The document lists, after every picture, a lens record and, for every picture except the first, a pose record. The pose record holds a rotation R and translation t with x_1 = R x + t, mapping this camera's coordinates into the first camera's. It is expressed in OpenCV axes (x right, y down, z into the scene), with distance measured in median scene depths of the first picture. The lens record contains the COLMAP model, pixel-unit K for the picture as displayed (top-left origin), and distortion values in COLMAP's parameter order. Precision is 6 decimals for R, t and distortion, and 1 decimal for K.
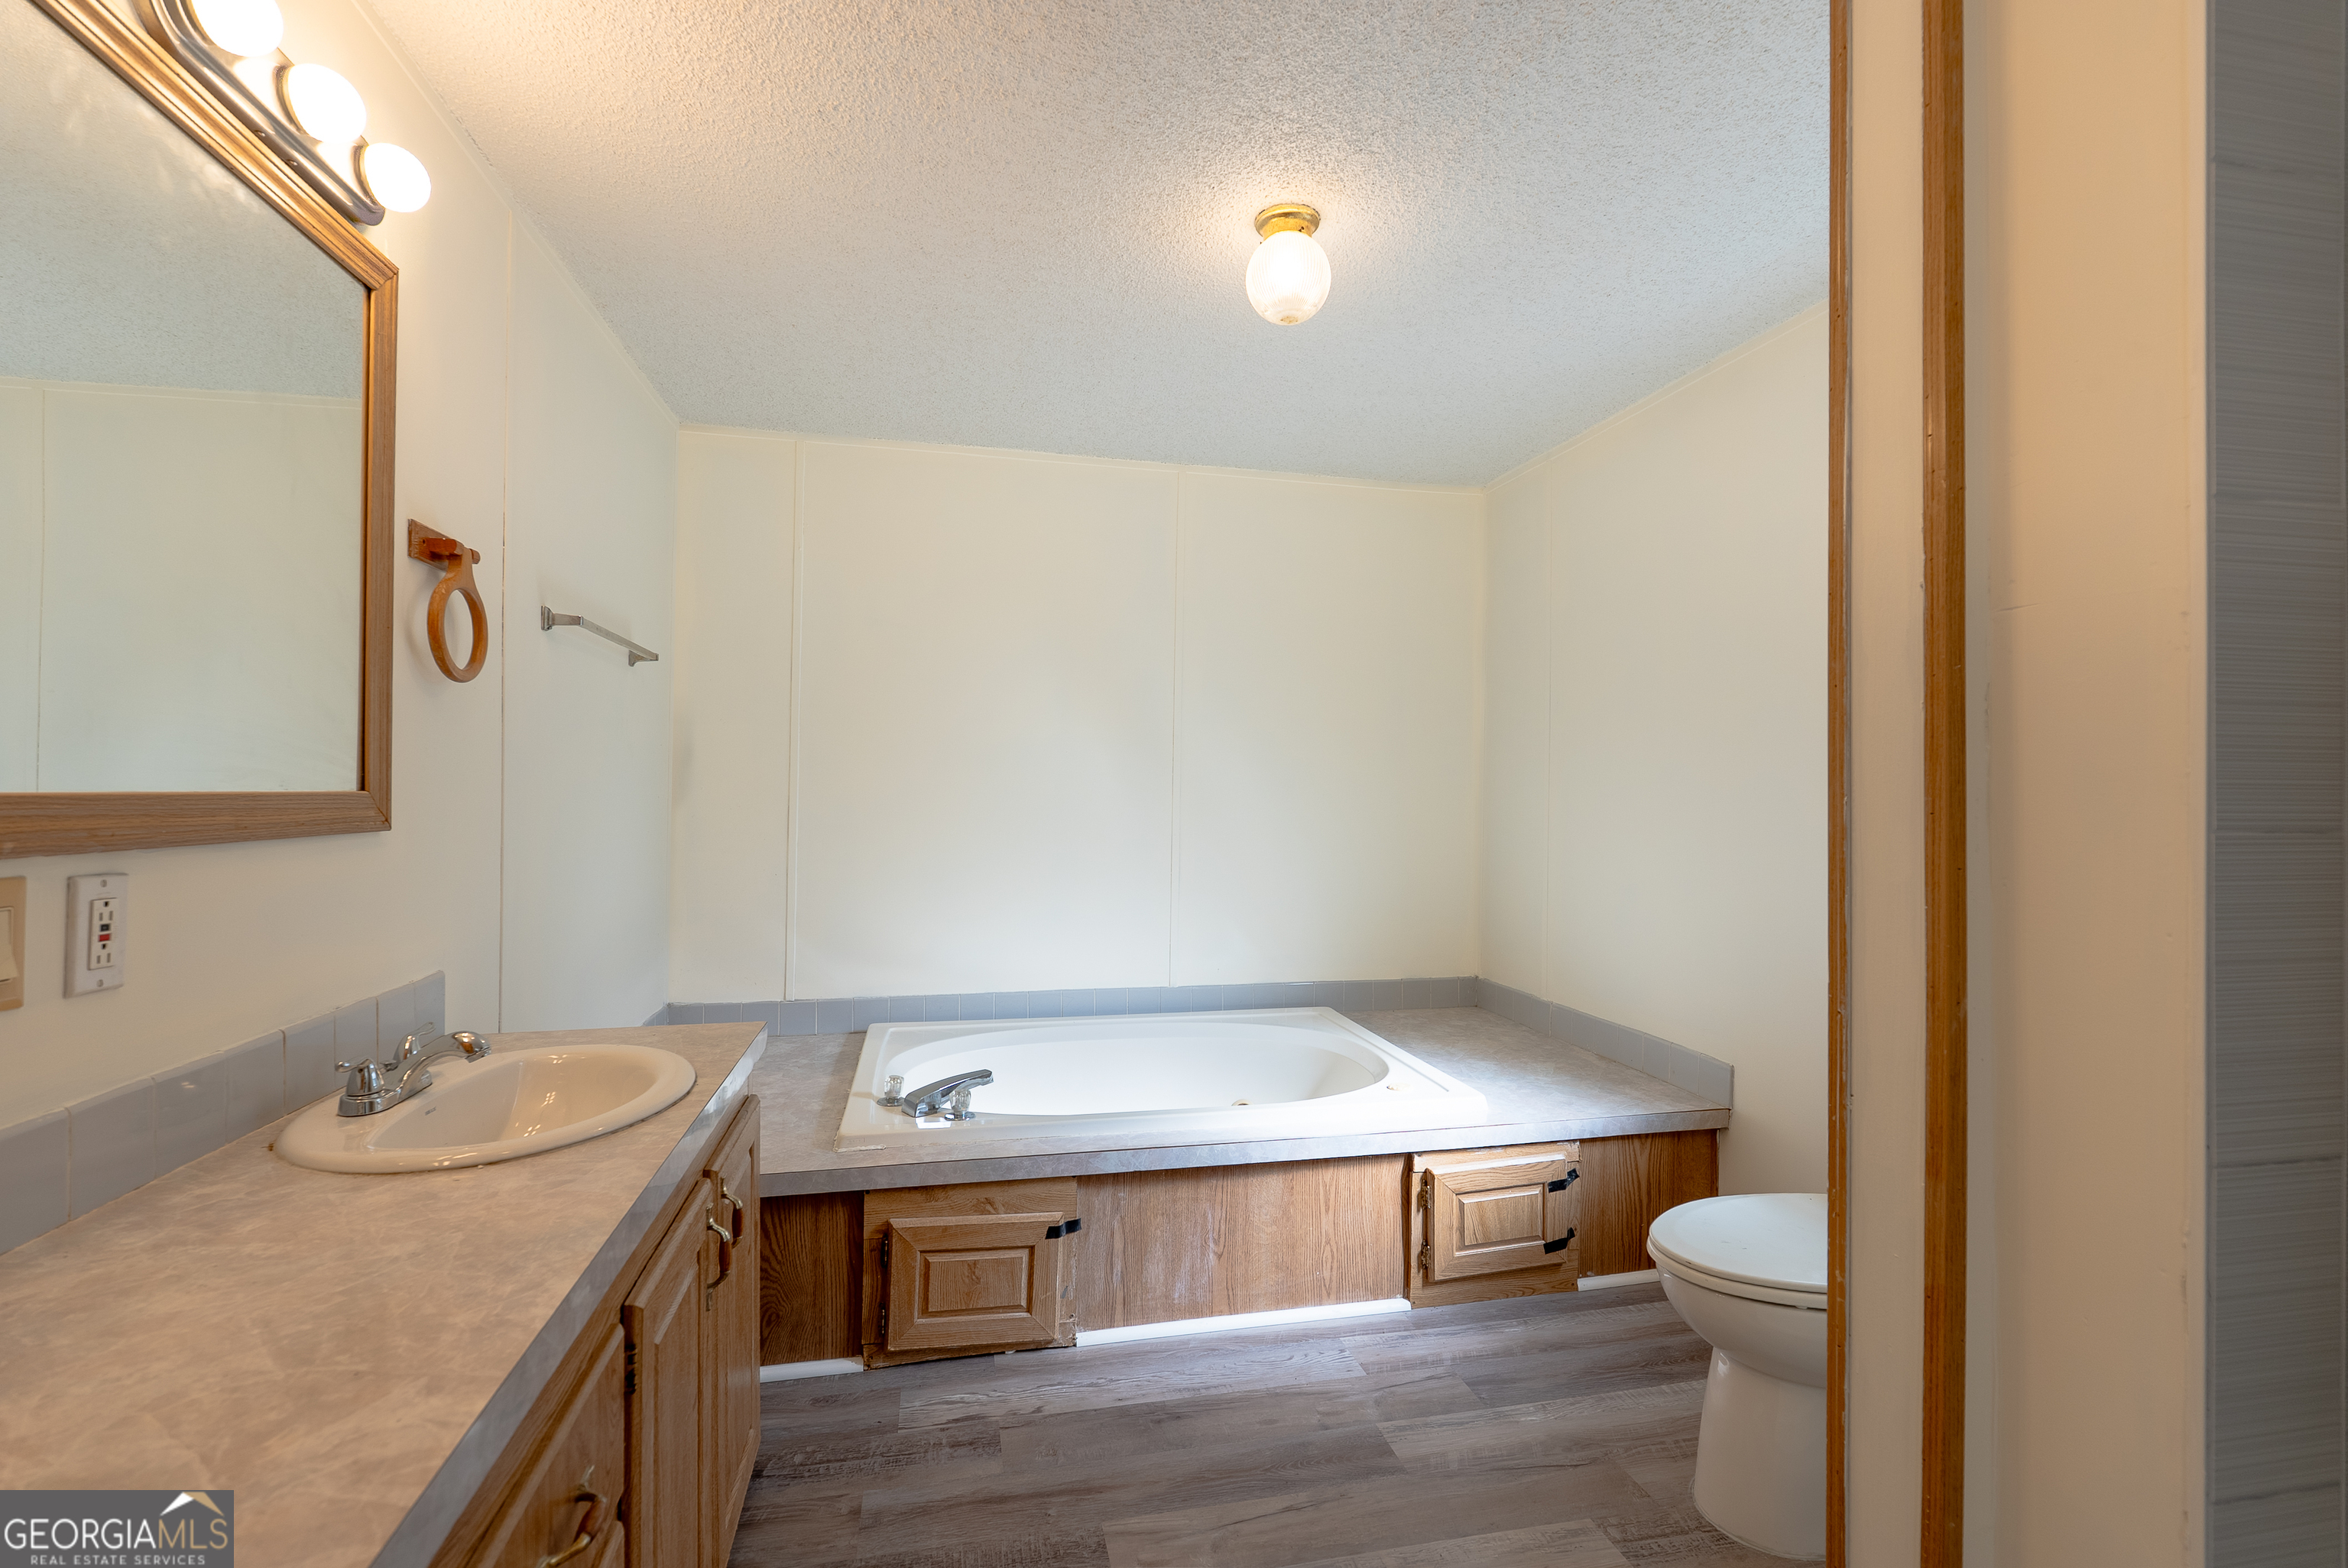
lens RADIAL K [[1036.0, 0, 1169.7], [0, 1036.0, 786.1], [0, 0, 1]] dist [-0.007319, 0.001492]
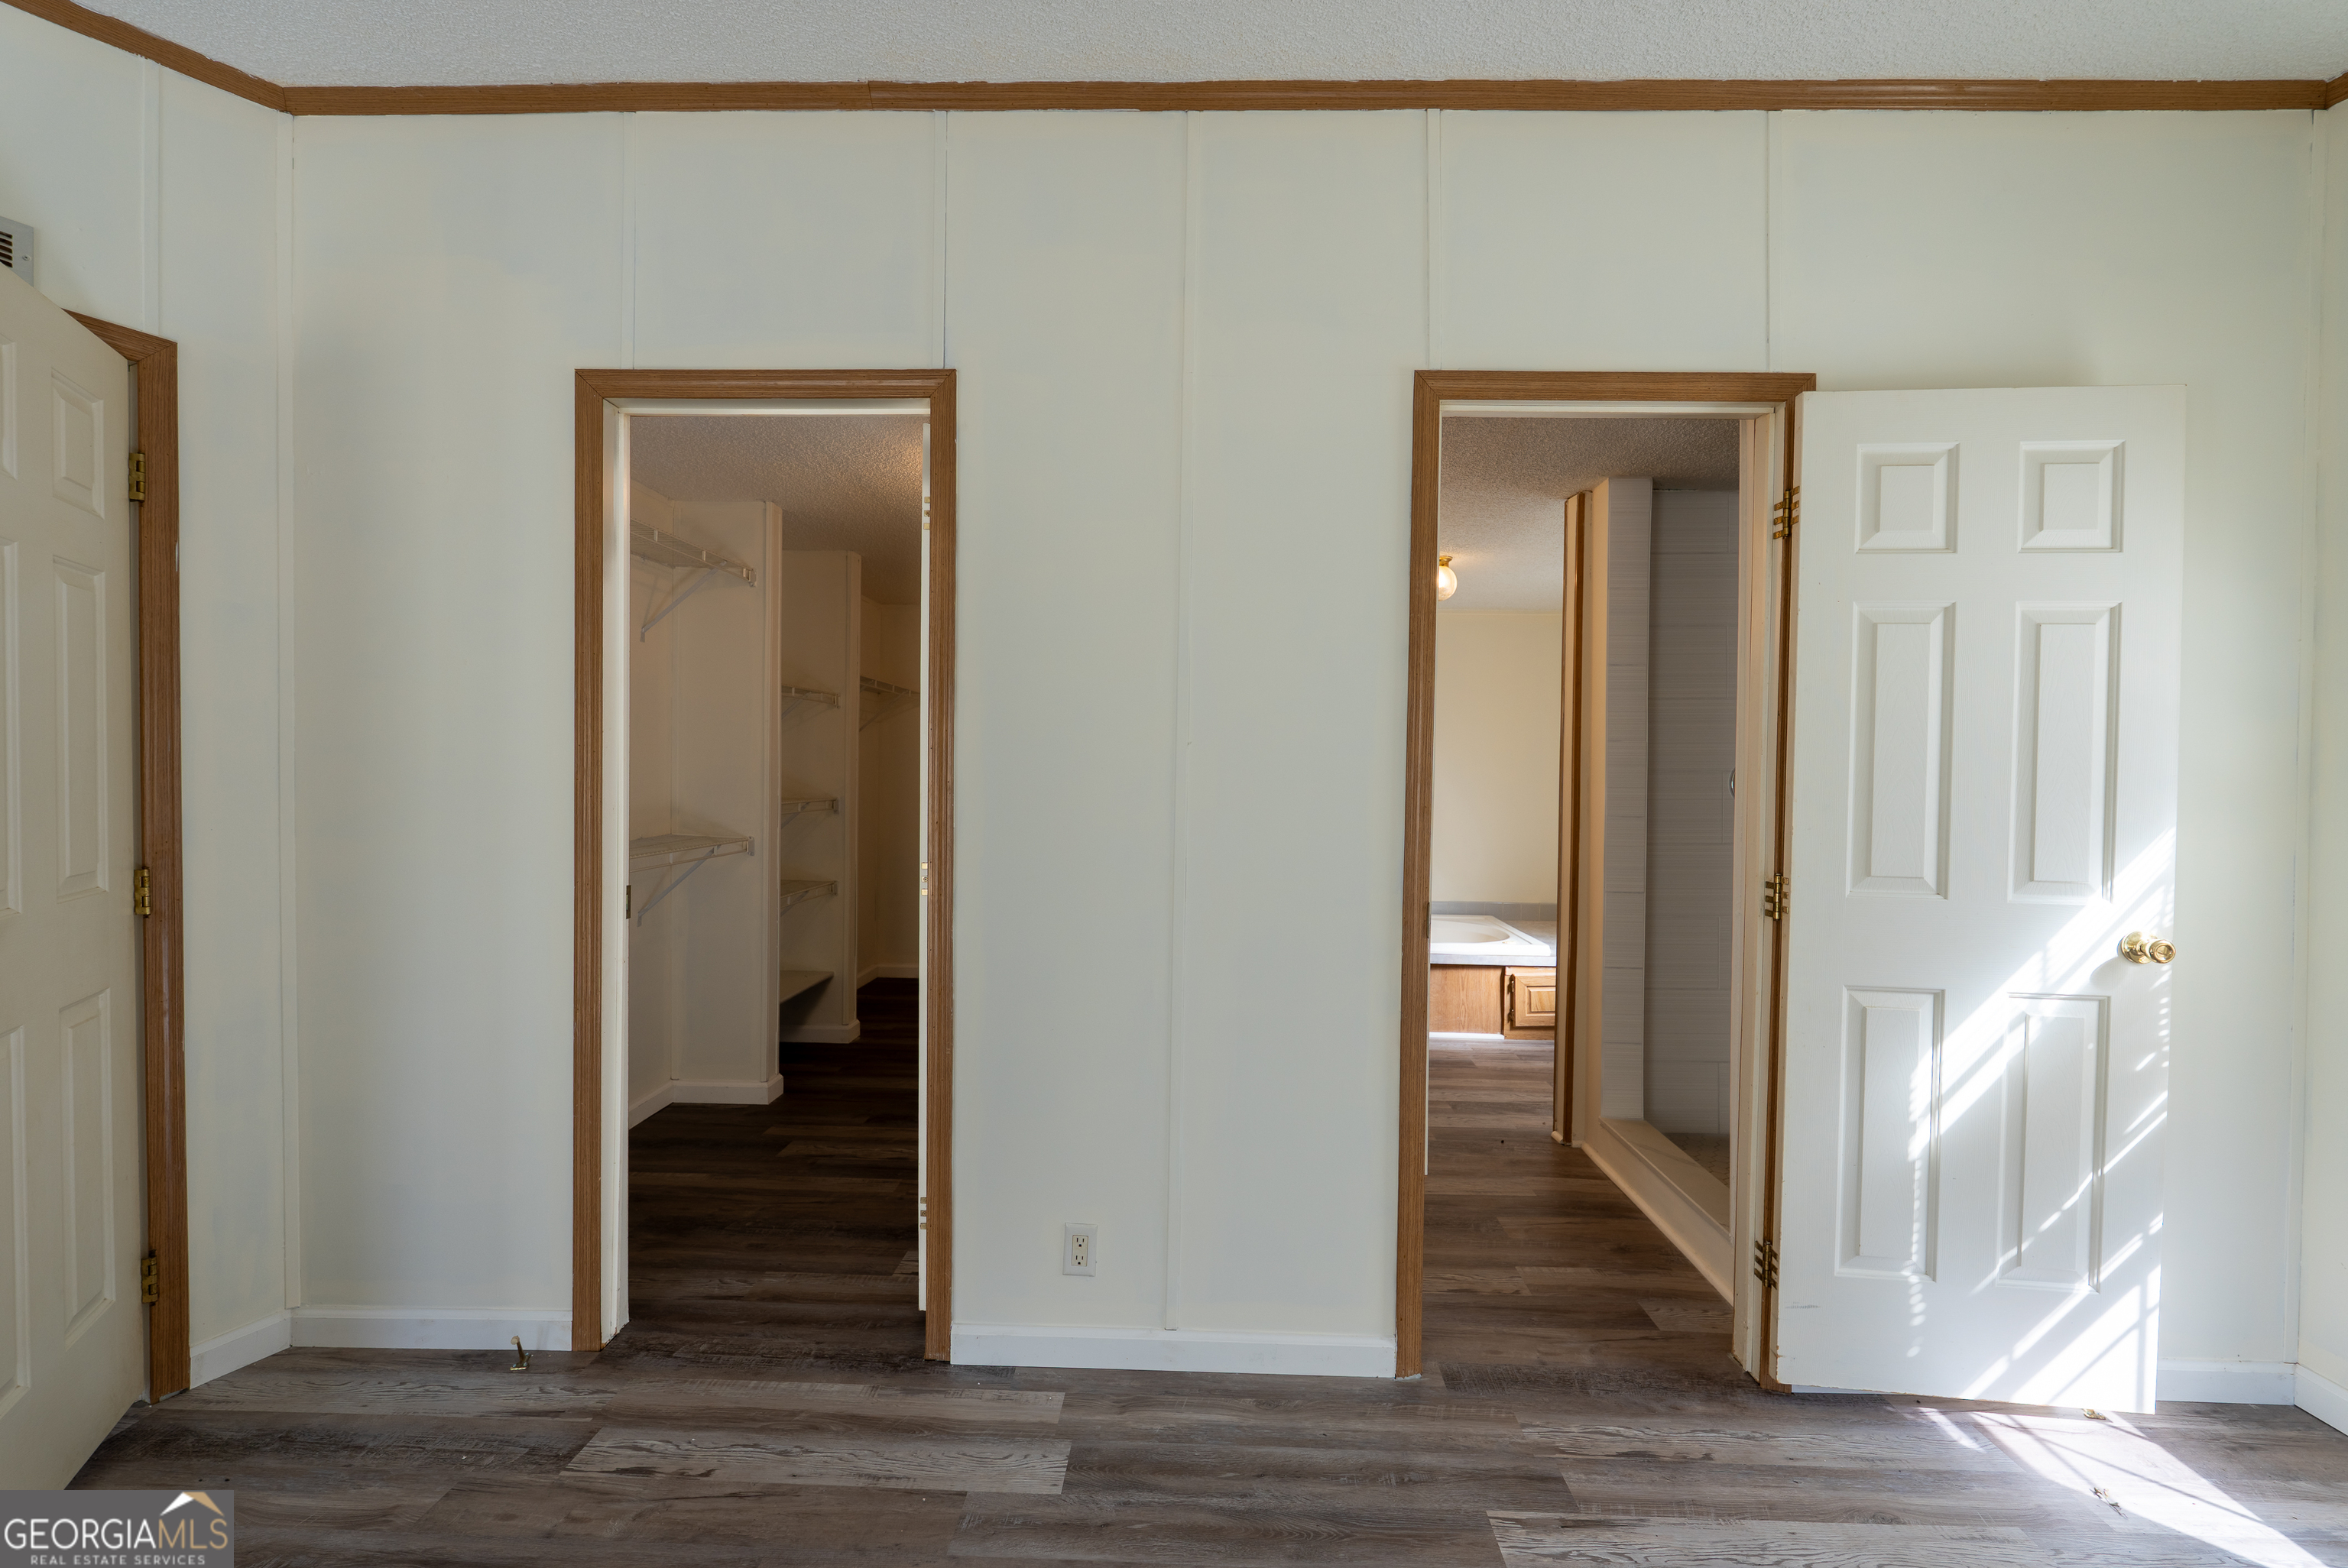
lens RADIAL K [[1036.0, 0, 1179.9], [0, 1036.0, 783.0], [0, 0, 1]] dist [-0.007319, 0.001492]
pose [[0.966659, 0.005256, -0.256014, 0.139063], [-0.002144, 0.999920, 0.012432, -0.051852], [0.256059, -0.011469, 0.966593, -1.313329]]
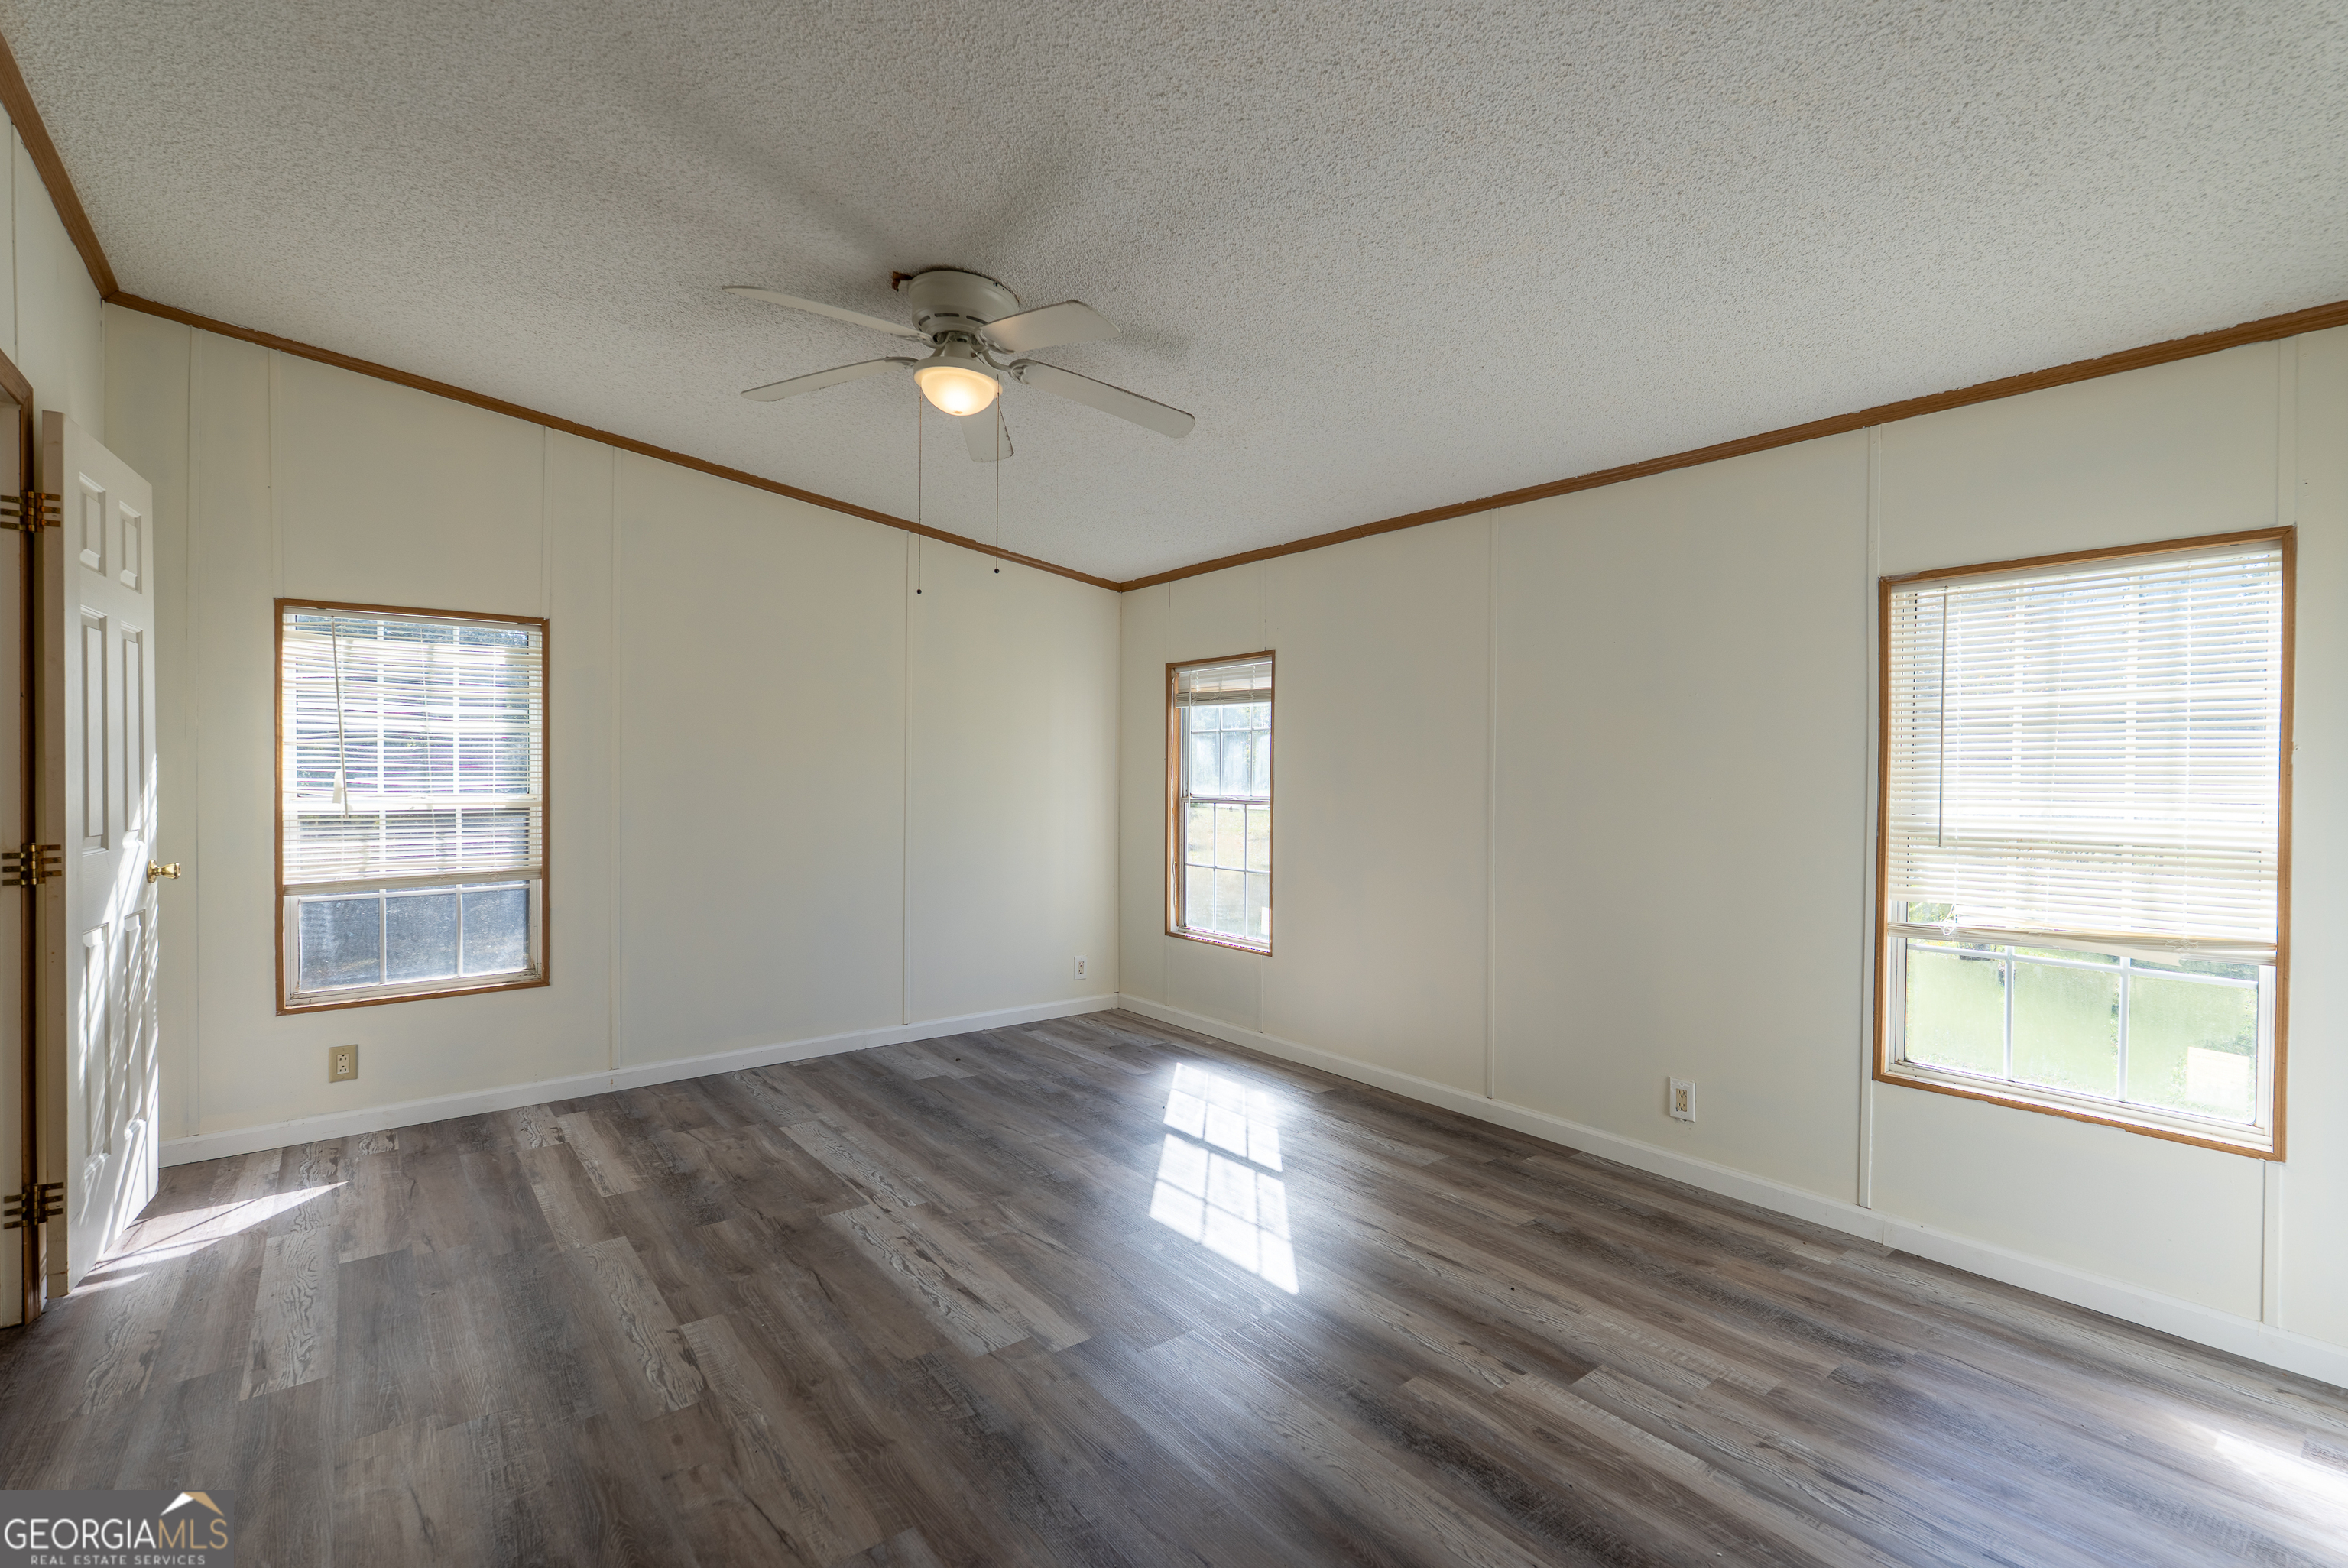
lens RADIAL K [[1036.0, 0, 1174.9], [0, 1036.0, 775.2], [0, 0, 1]] dist [-0.007319, 0.001492]
pose [[-0.430972, -0.016005, 0.902223, -1.017516], [-0.011253, 0.999860, 0.012362, -0.050855], [-0.902295, -0.004825, -0.431092, -0.828988]]
